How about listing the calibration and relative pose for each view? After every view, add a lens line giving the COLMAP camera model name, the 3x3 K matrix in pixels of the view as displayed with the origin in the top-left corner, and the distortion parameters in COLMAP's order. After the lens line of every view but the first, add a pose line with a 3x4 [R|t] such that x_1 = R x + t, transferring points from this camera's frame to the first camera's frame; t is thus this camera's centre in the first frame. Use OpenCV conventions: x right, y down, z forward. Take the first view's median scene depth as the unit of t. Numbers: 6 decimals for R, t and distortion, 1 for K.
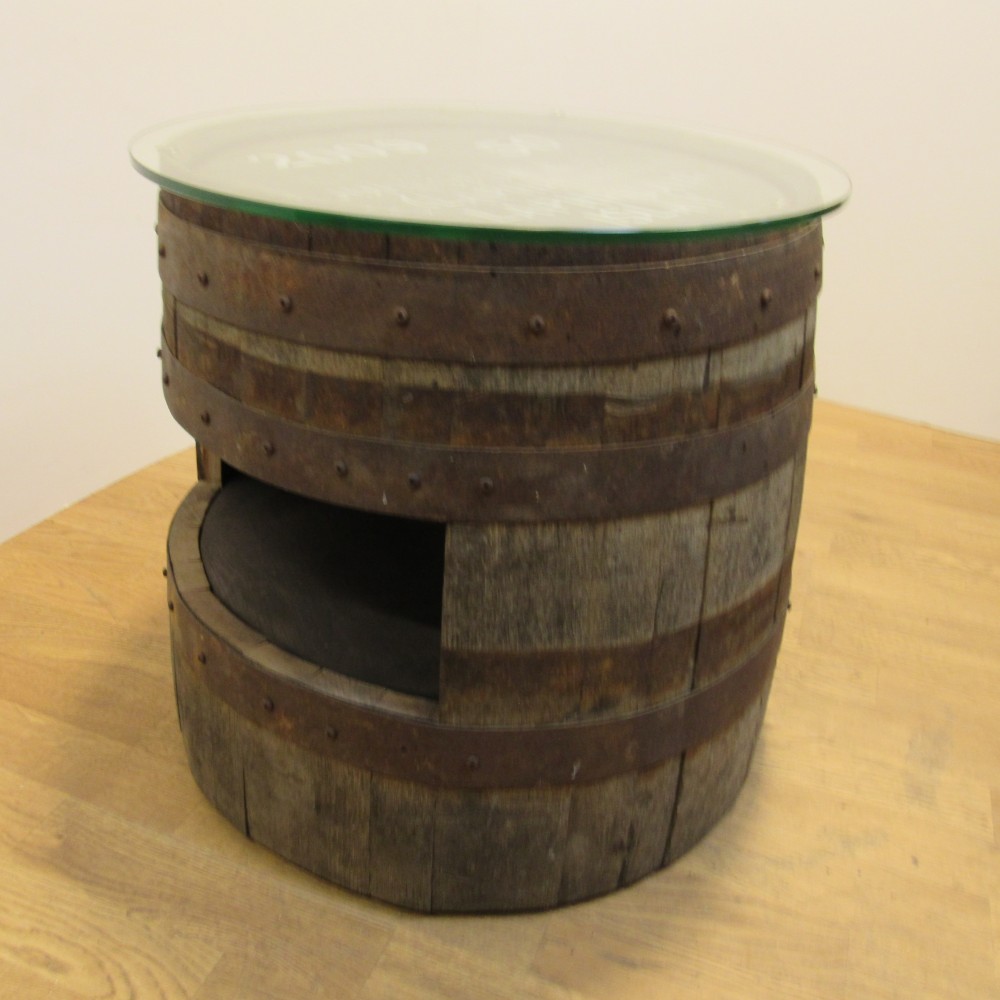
lens RADIAL K [[952.1, 0, 481.1], [0, 952.1, 494.4], [0, 0, 1]] dist [-0.019023, 0.000000]
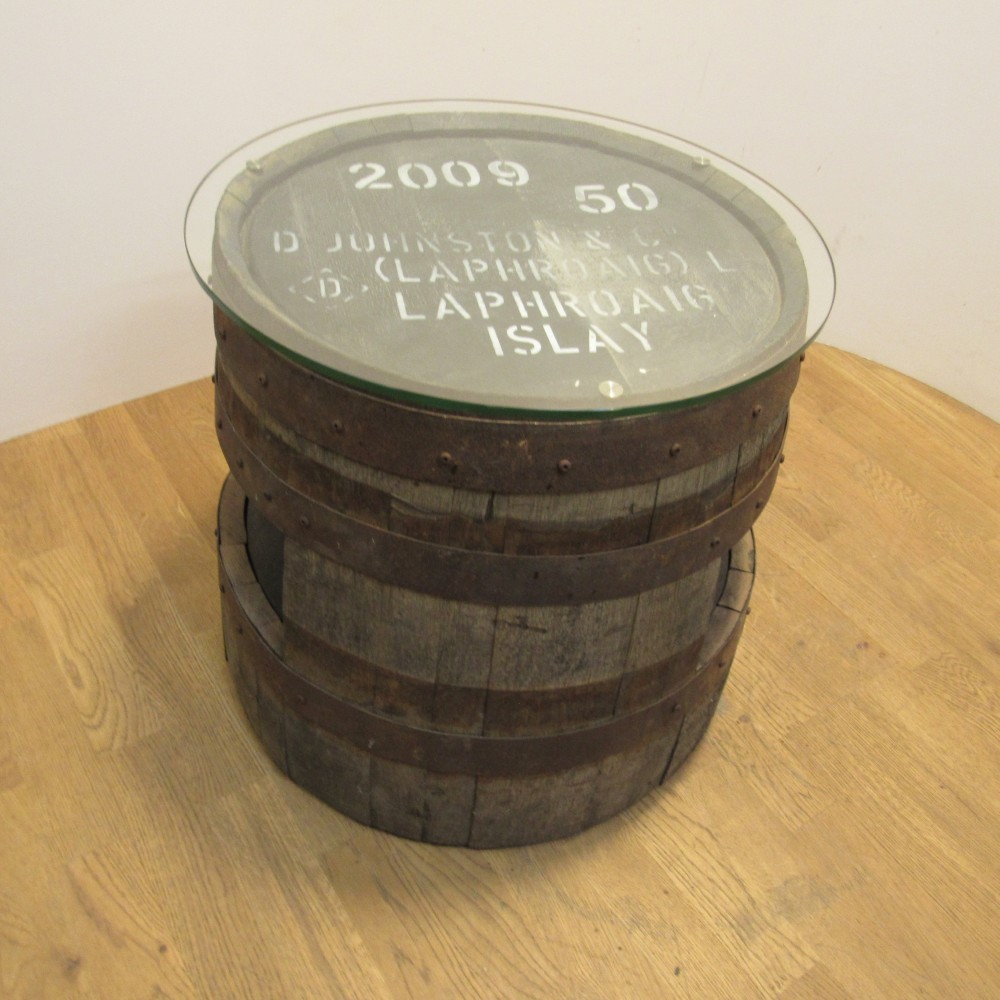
lens RADIAL K [[952.1, 0, 485.1], [0, 952.1, 487.1], [0, 0, 1]] dist [-0.019023, 0.000000]
pose [[0.825346, 0.390329, -0.407979, 0.611414], [-0.307526, 0.916747, 0.254958, -0.390666], [0.473531, -0.084964, 0.876670, 0.003790]]
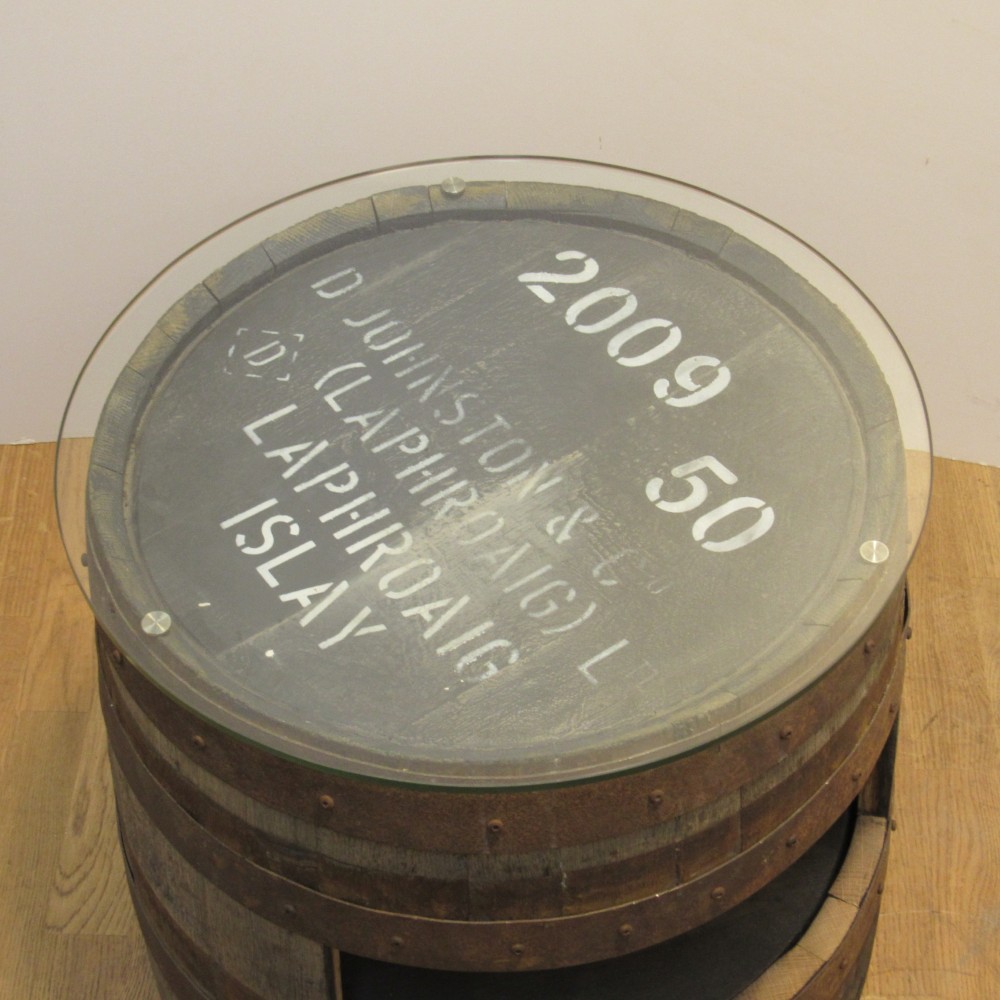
lens RADIAL K [[1960.2, 0, 499.6], [0, 1960.2, 506.6], [0, 0, 1]] dist [-0.069997, 0.000000]
pose [[-0.179171, 0.694872, -0.696456, 1.334644], [-0.460327, 0.566428, 0.683563, -1.614616], [0.869481, 0.443072, 0.218381, 0.755432]]
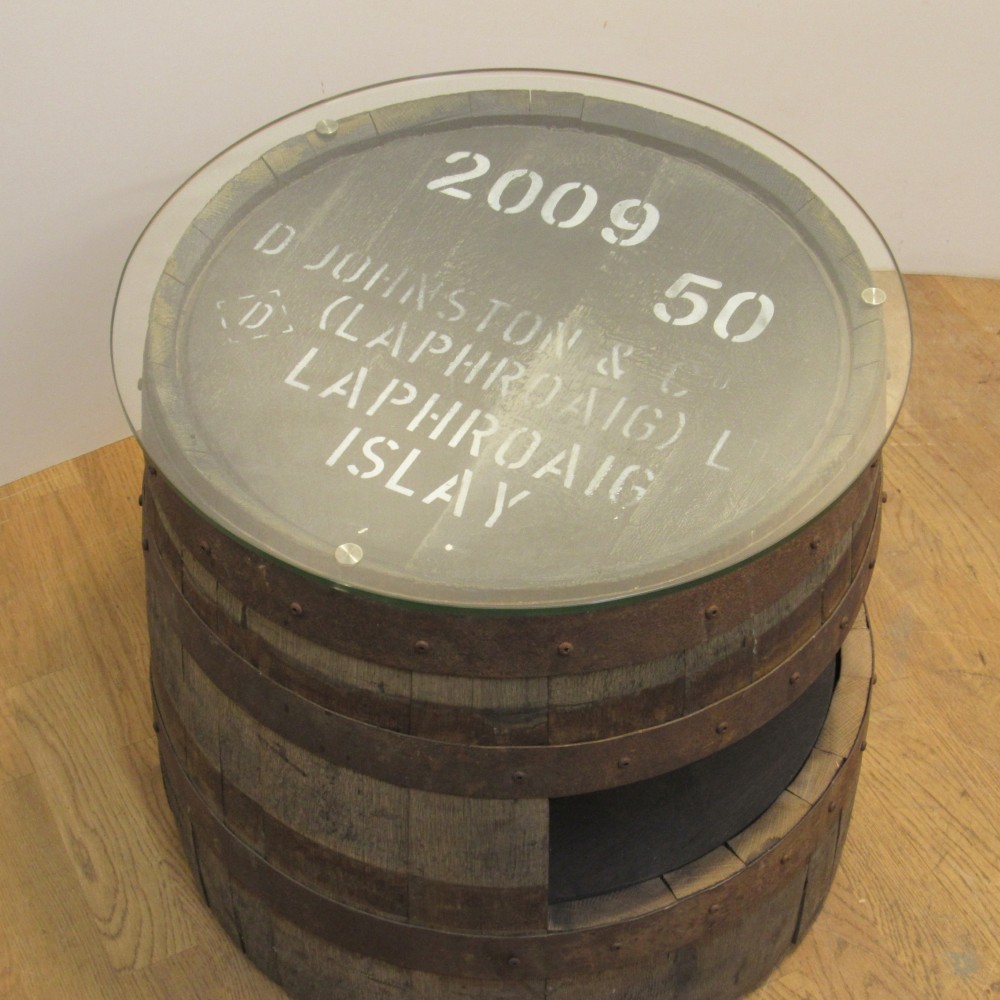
lens RADIAL K [[1960.2, 0, 500.9], [0, 1960.2, 493.9], [0, 0, 1]] dist [-0.069997, 0.000000]
pose [[0.302036, 0.665318, -0.682735, 1.501424], [-0.447111, 0.731391, 0.514935, -1.287668], [0.841942, 0.149730, 0.518377, 0.100385]]
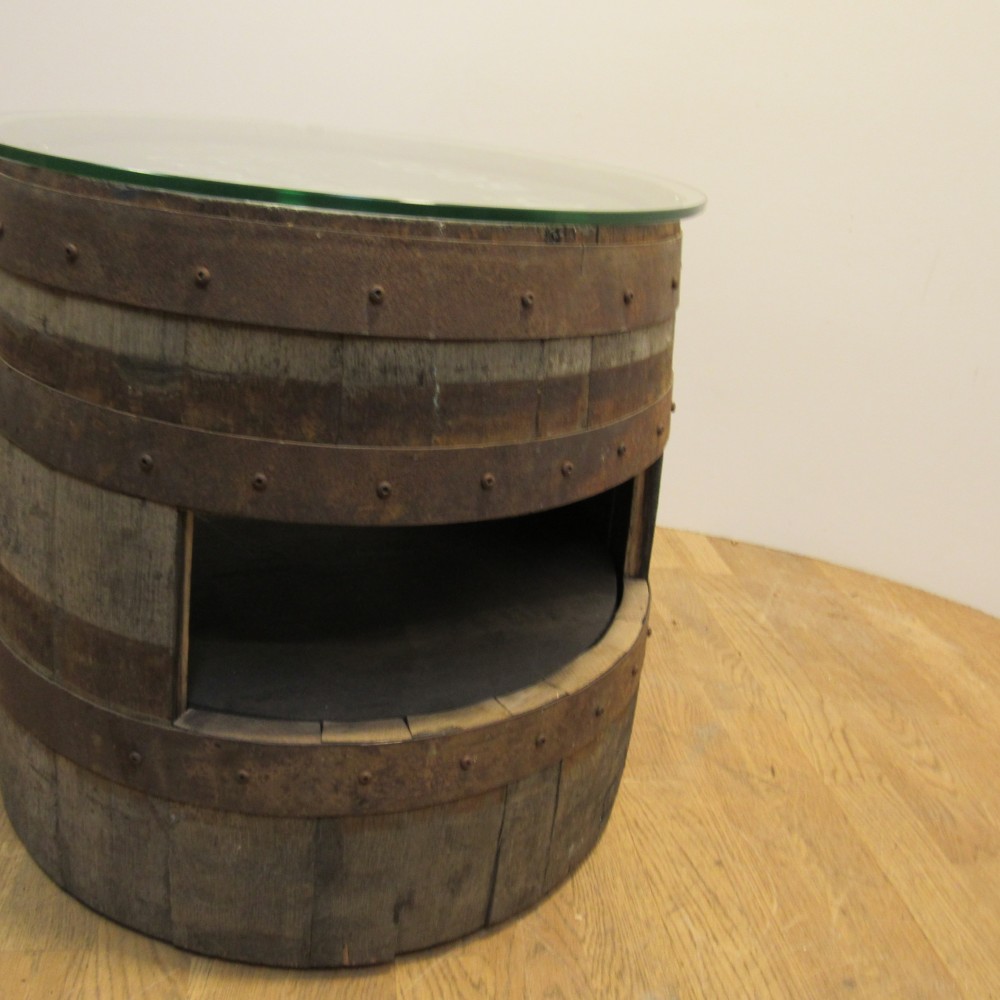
lens RADIAL K [[952.1, 0, 493.5], [0, 952.1, 497.5], [0, 0, 1]] dist [-0.019023, 0.000000]
pose [[0.006970, 0.367229, -0.930104, 1.183135], [-0.579948, 0.759206, 0.295408, -0.520909], [0.814623, 0.537354, 0.218265, 1.218012]]
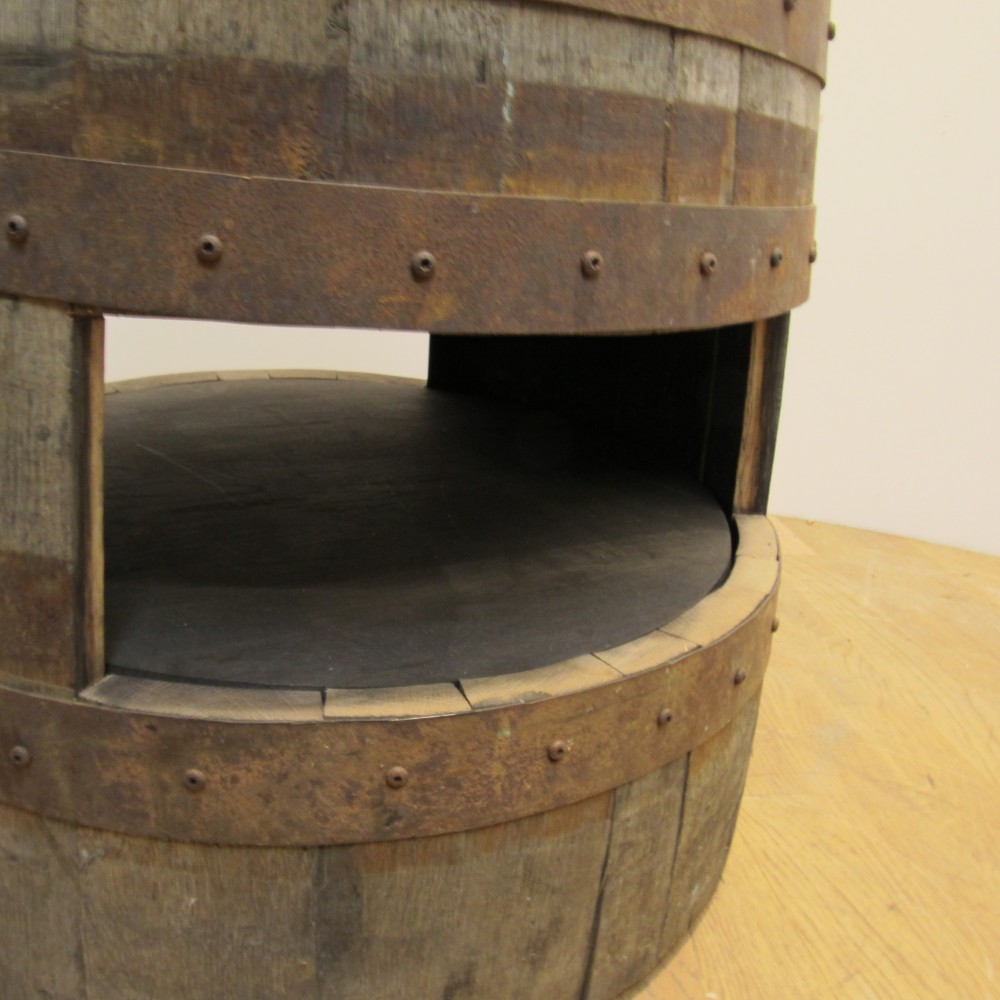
lens RADIAL K [[952.1, 0, 492.6], [0, 952.1, 496.3], [0, 0, 1]] dist [-0.019023, 0.000000]
pose [[0.021510, 0.310725, -0.950256, 0.907123], [-0.557904, 0.792453, 0.246497, -0.270582], [0.829627, 0.524850, 0.190400, 1.317279]]
